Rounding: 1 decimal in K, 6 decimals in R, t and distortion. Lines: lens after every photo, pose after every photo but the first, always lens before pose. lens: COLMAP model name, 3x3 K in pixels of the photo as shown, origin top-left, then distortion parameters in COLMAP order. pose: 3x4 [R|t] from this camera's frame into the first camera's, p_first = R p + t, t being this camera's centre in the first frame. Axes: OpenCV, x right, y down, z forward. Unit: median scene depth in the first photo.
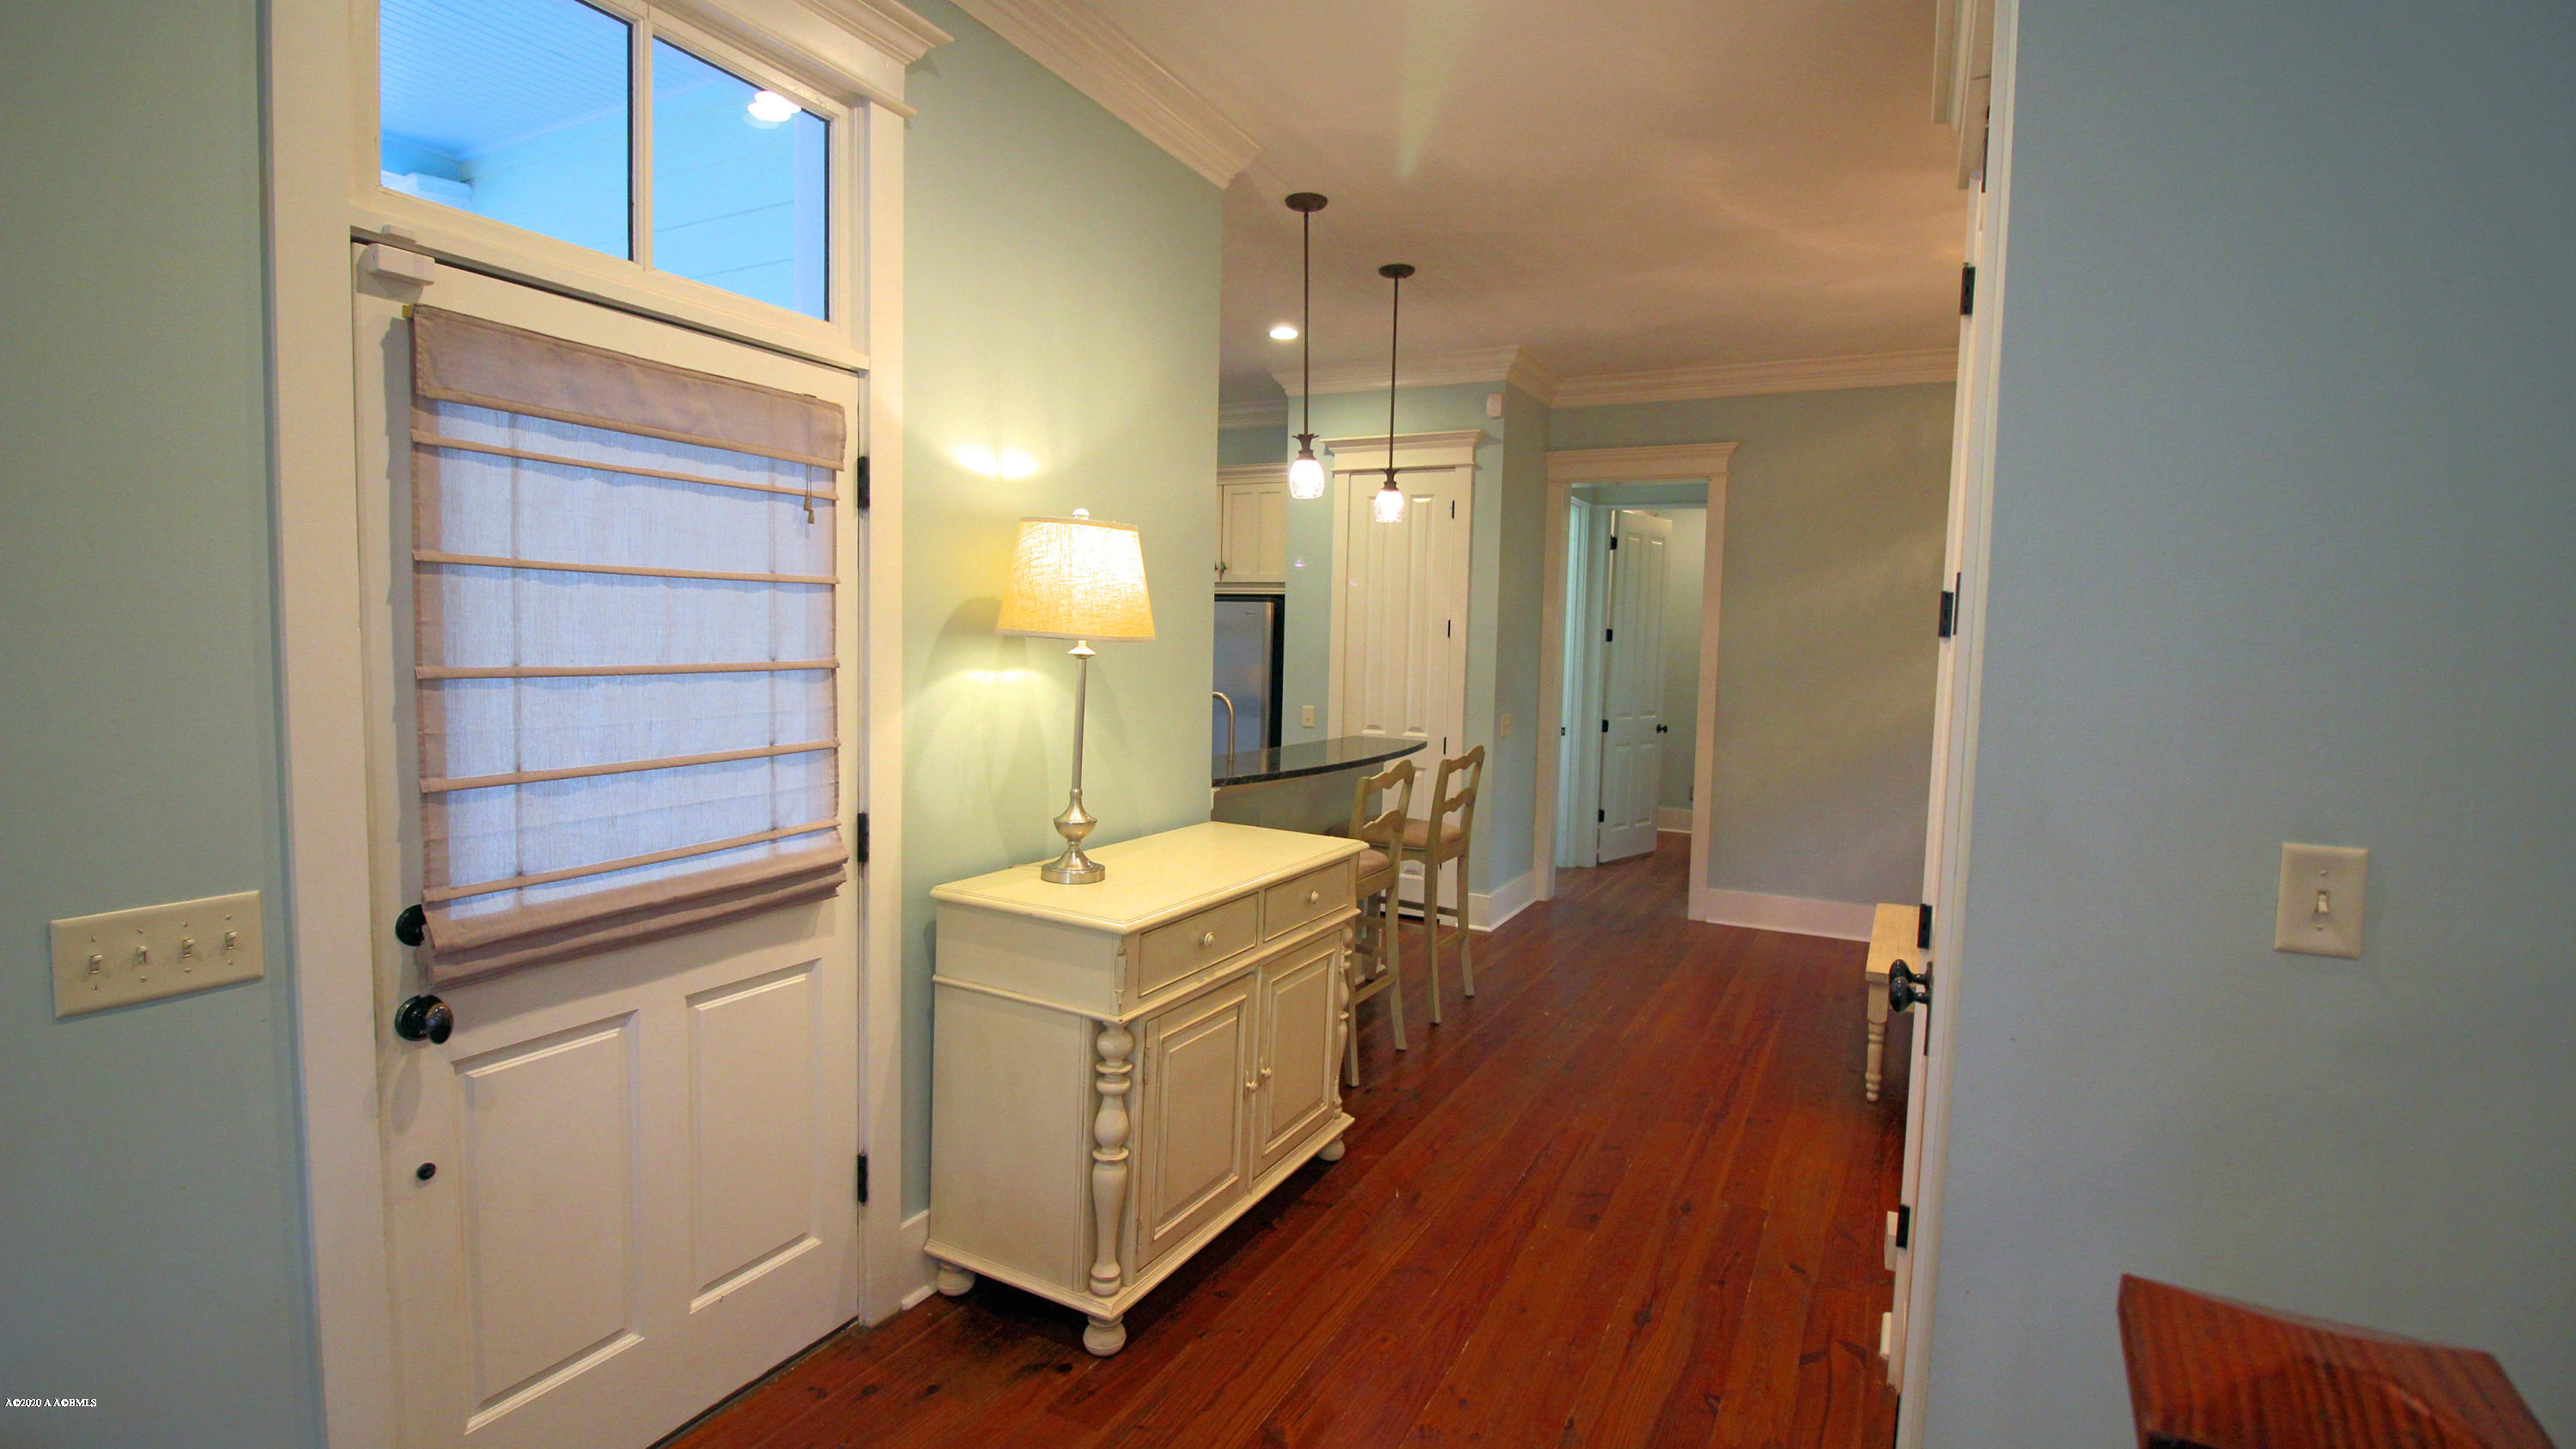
lens RADIAL K [[1190.3, 0, 1283.9], [0, 1190.3, 691.1], [0, 0, 1]] dist [-0.002016, -0.014738]
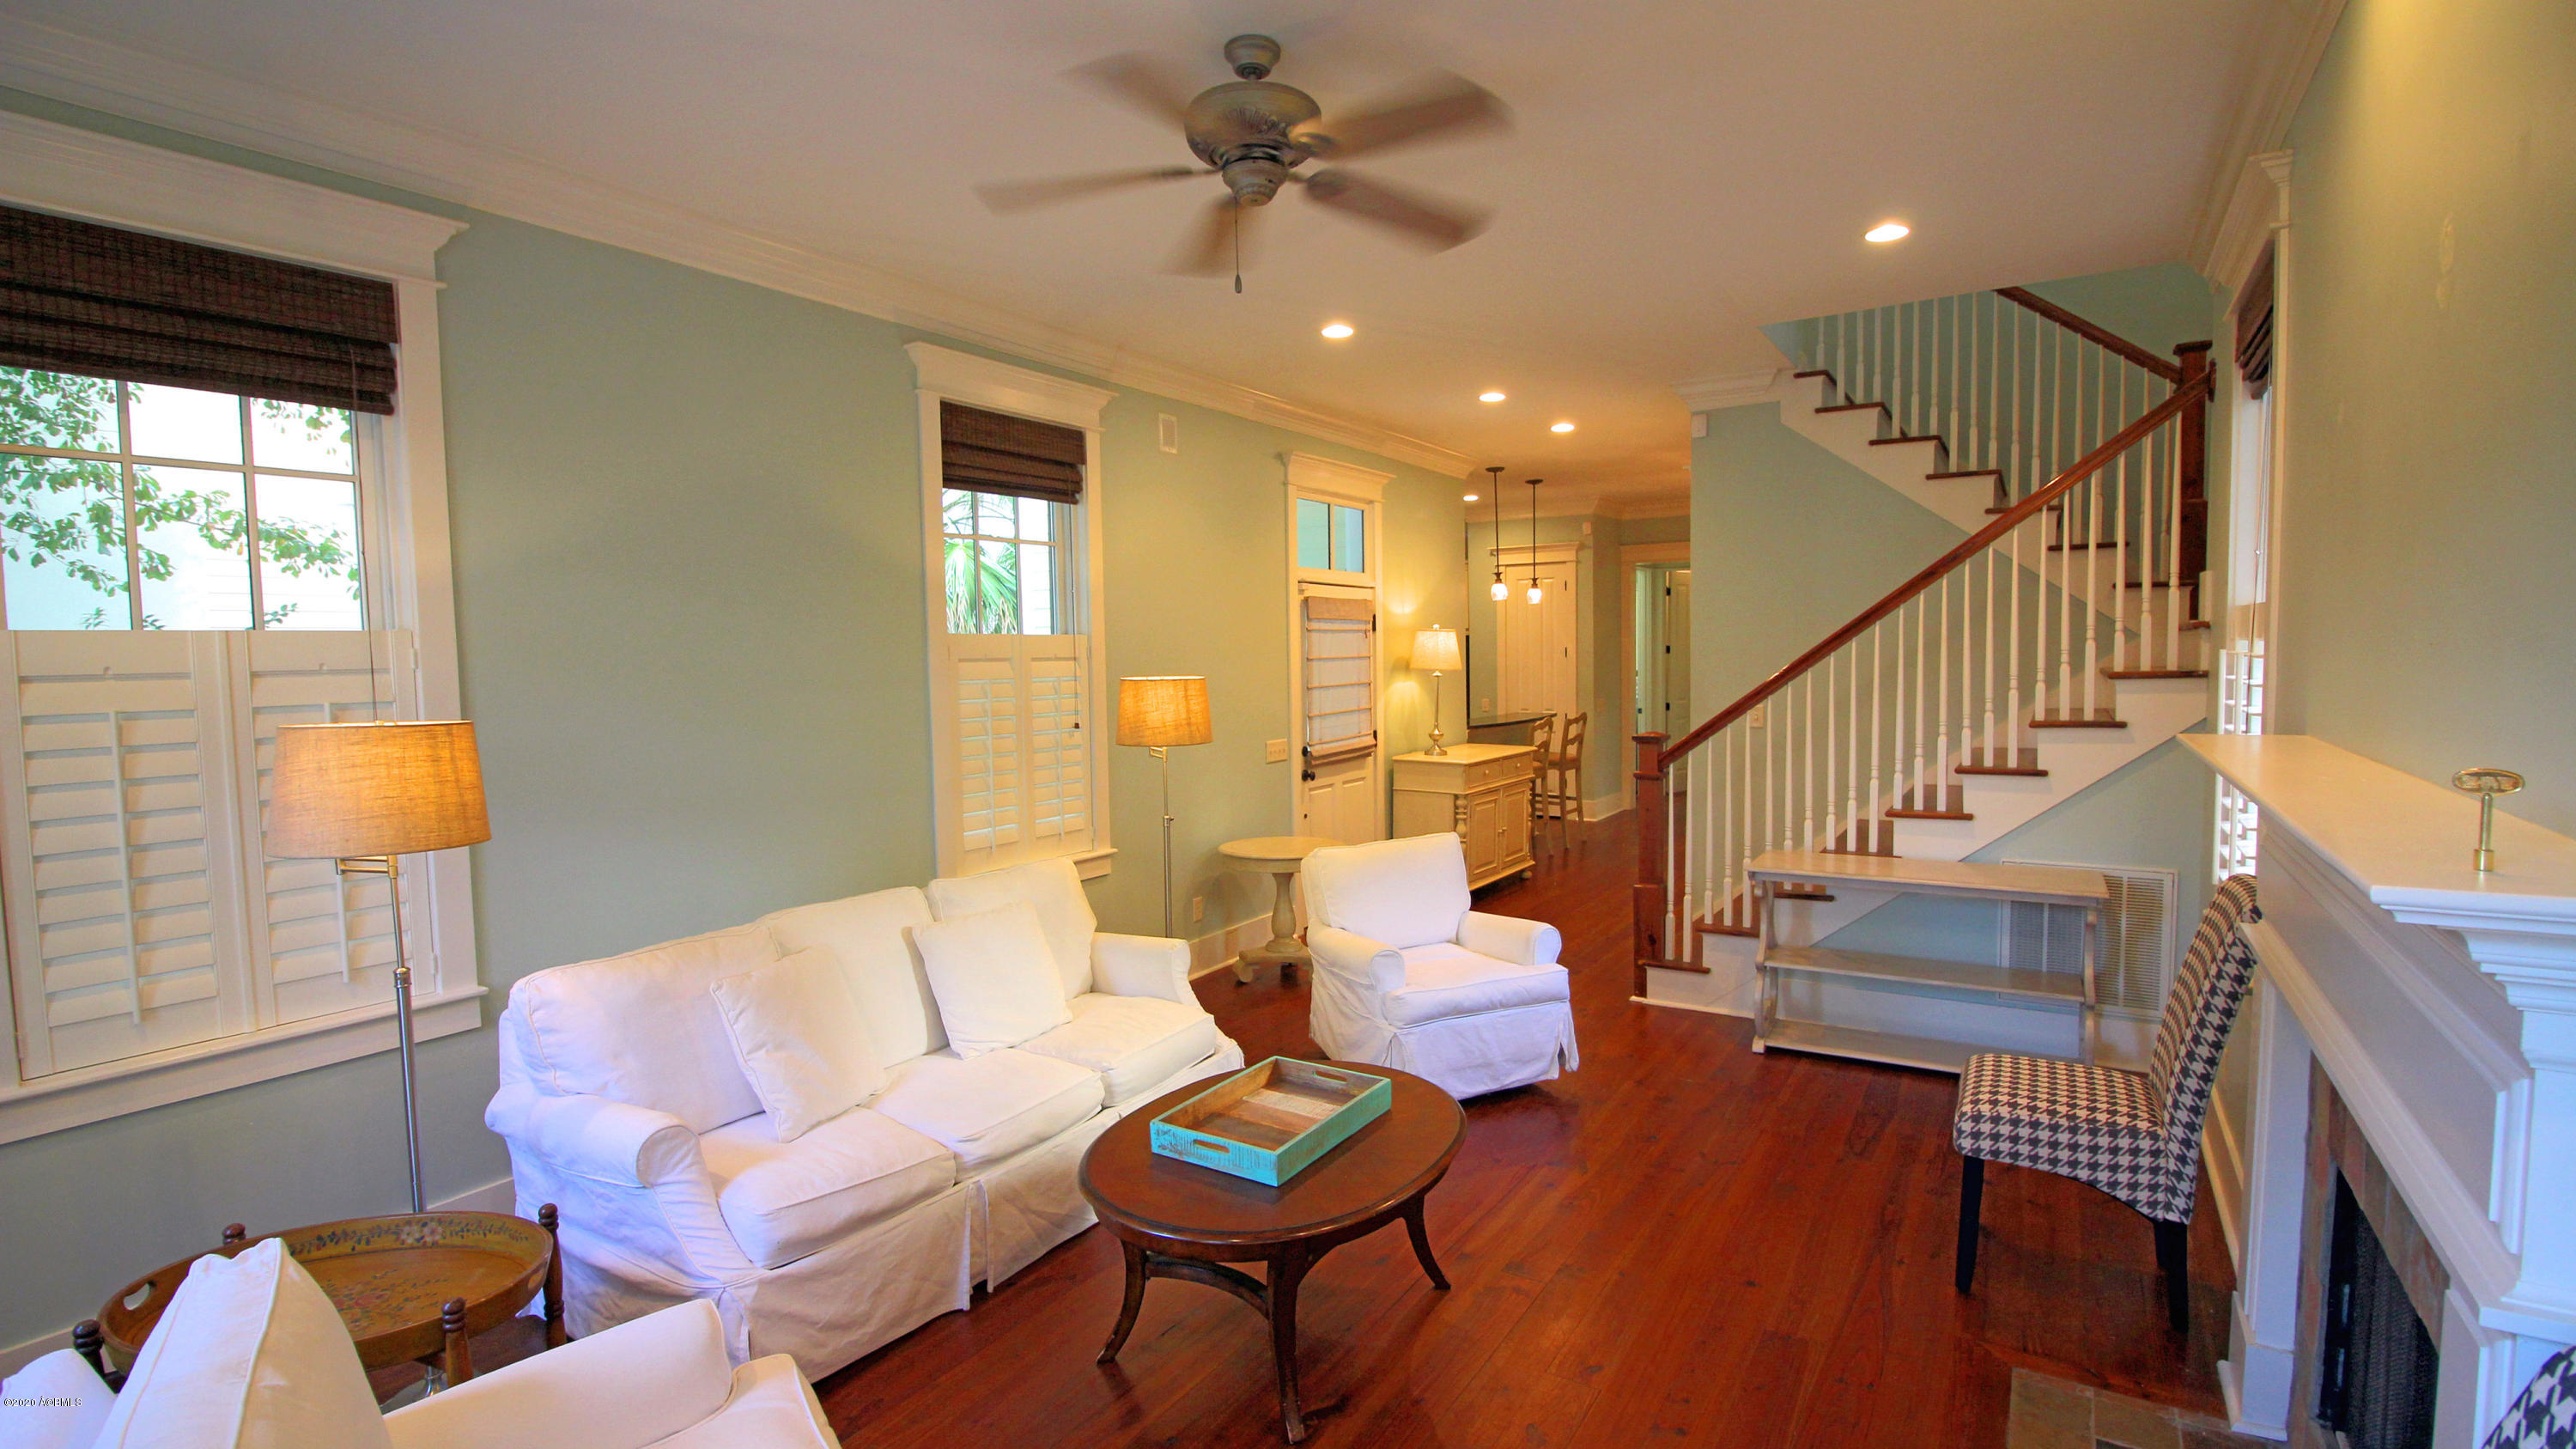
lens RADIAL K [[1192.7, 0, 1285.8], [0, 1192.7, 726.7], [0, 0, 1]] dist [0.000244, -0.014749]
pose [[0.994902, -0.039895, -0.092620, -0.216131], [0.041450, 0.999029, 0.014929, 0.027094], [0.091935, -0.018692, 0.995590, -1.497795]]
